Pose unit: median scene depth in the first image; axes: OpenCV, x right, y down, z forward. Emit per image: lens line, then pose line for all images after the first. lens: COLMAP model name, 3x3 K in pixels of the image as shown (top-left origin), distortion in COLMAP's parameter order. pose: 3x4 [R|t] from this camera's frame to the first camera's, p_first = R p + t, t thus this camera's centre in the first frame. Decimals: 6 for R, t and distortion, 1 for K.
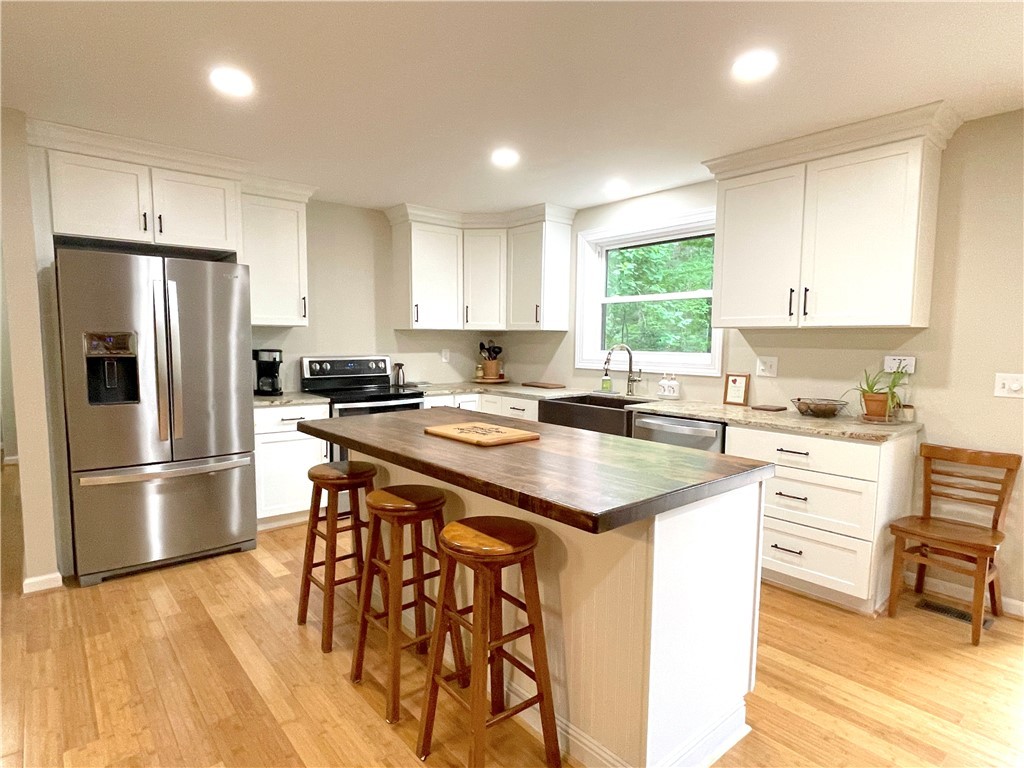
lens RADIAL K [[566.6, 0, 507.1], [0, 566.6, 387.2], [0, 0, 1]] dist [-0.017357, 0.000358]
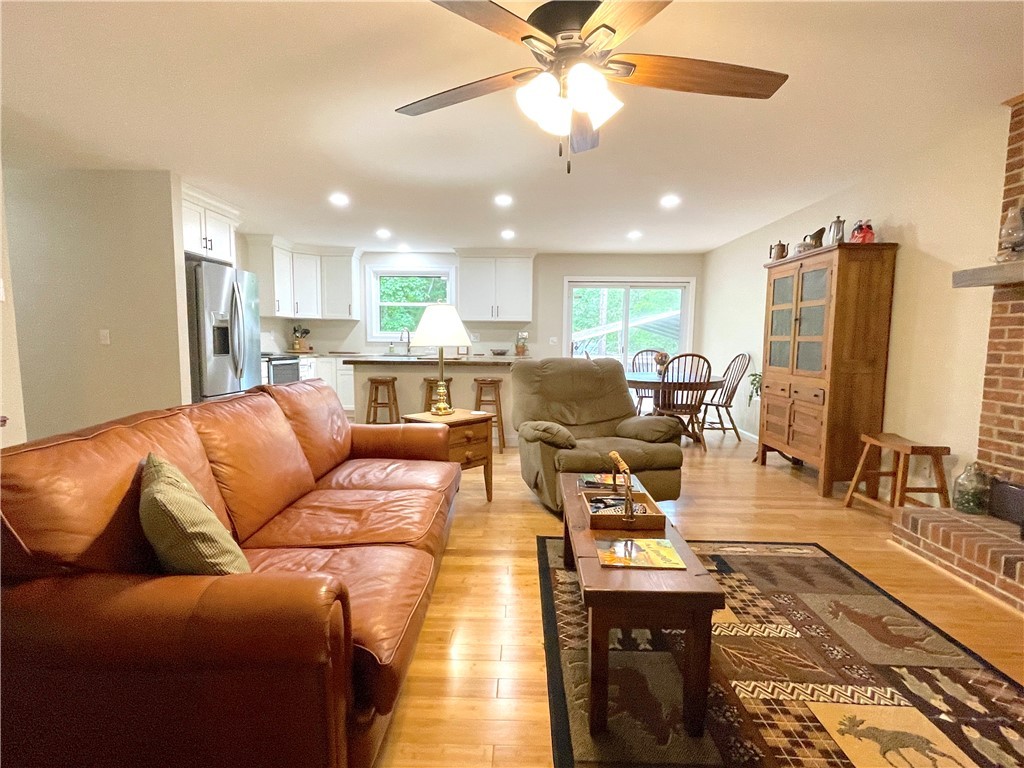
lens RADIAL K [[512.7, 0, 510.0], [0, 512.7, 388.8], [0, 0, 1]] dist [-0.009391, 0.002214]
pose [[0.663511, -0.071810, 0.744712, -0.835756], [0.056660, 0.997348, 0.045689, 0.069954], [-0.746018, 0.011880, 0.665820, -0.424290]]
